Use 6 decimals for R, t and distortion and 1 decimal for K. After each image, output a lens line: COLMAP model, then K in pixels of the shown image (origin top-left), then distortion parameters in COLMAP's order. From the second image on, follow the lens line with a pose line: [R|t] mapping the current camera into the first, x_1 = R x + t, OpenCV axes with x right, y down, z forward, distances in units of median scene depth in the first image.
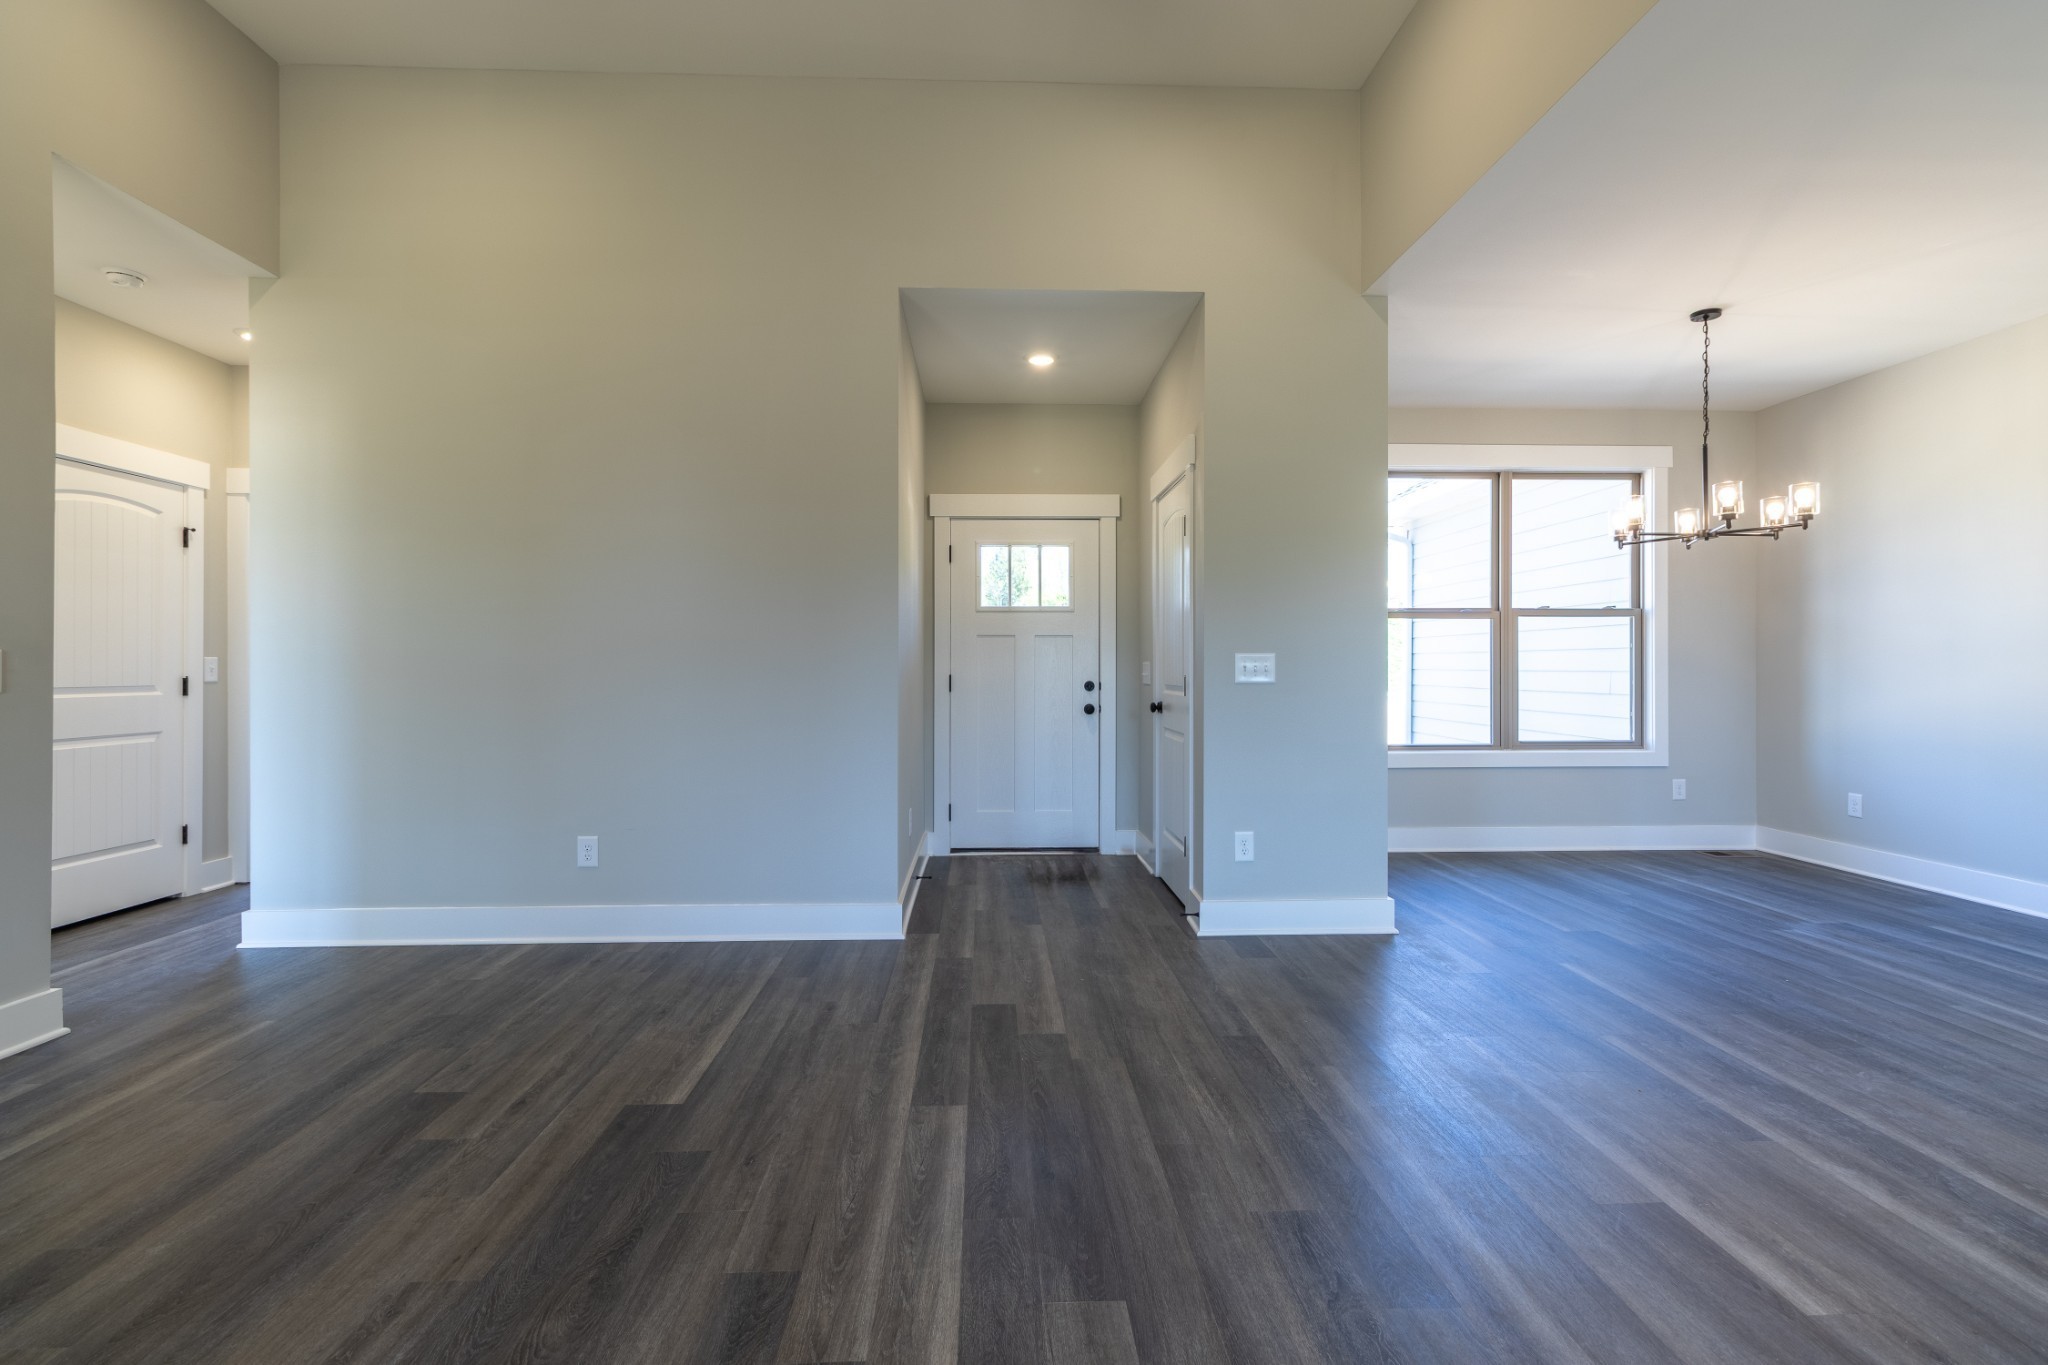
lens RADIAL K [[940.2, 0, 1023.8], [0, 940.2, 667.0], [0, 0, 1]] dist [0.002256, -0.000013]
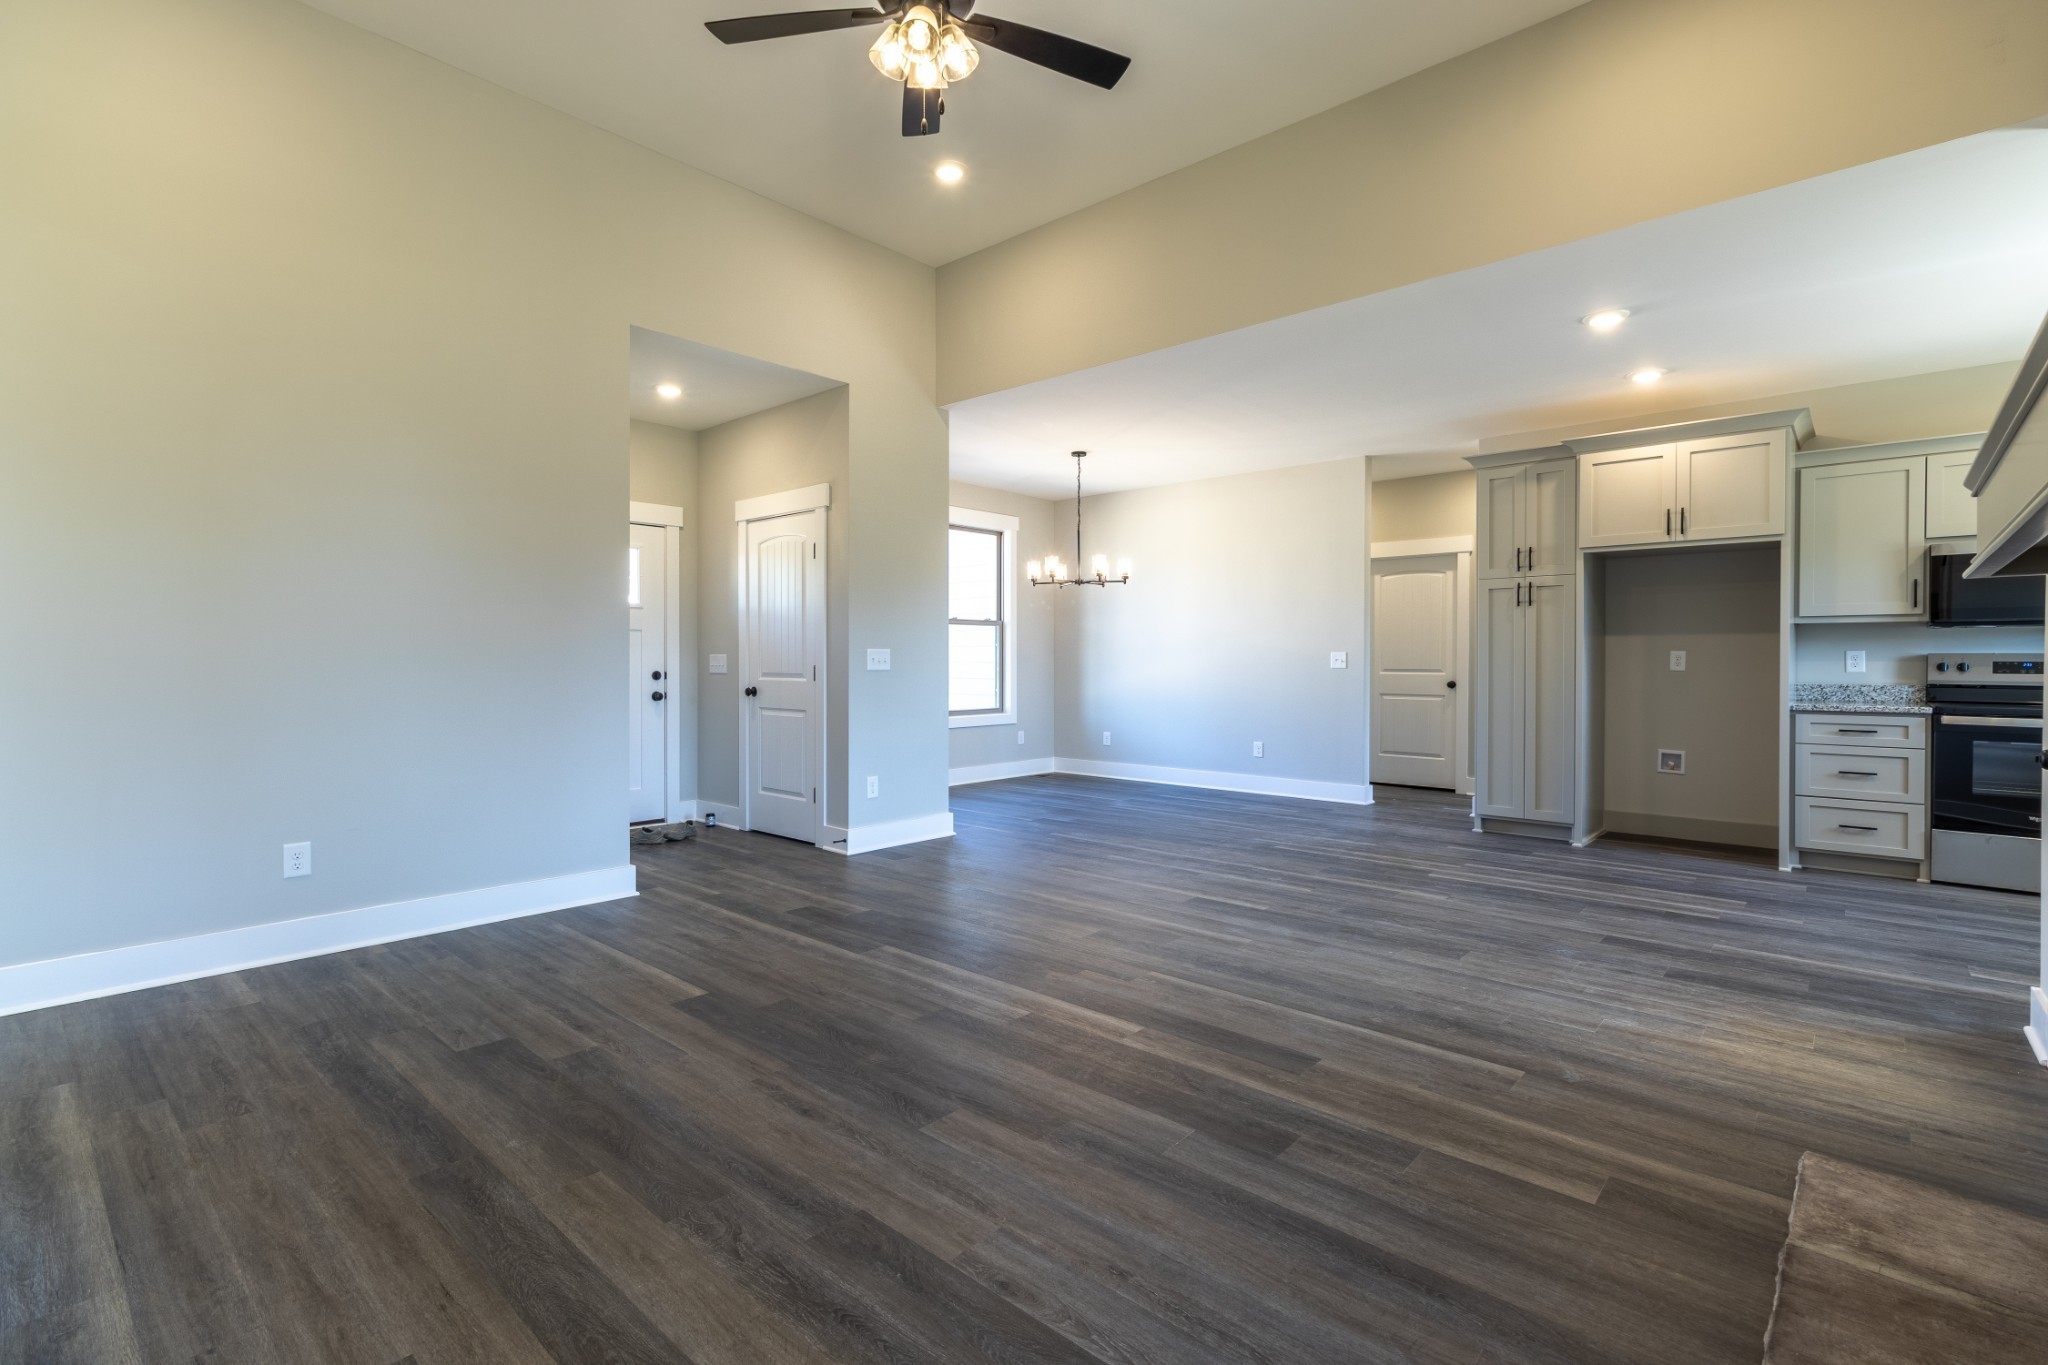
lens RADIAL K [[940.2, 0, 1023.8], [0, 940.2, 667.0], [0, 0, 1]] dist [0.002256, -0.000013]
pose [[0.698828, -0.004337, 0.715277, -0.610077], [-0.000888, 0.999976, 0.006931, 0.002672], [-0.715289, -0.005478, 0.698807, -0.135318]]
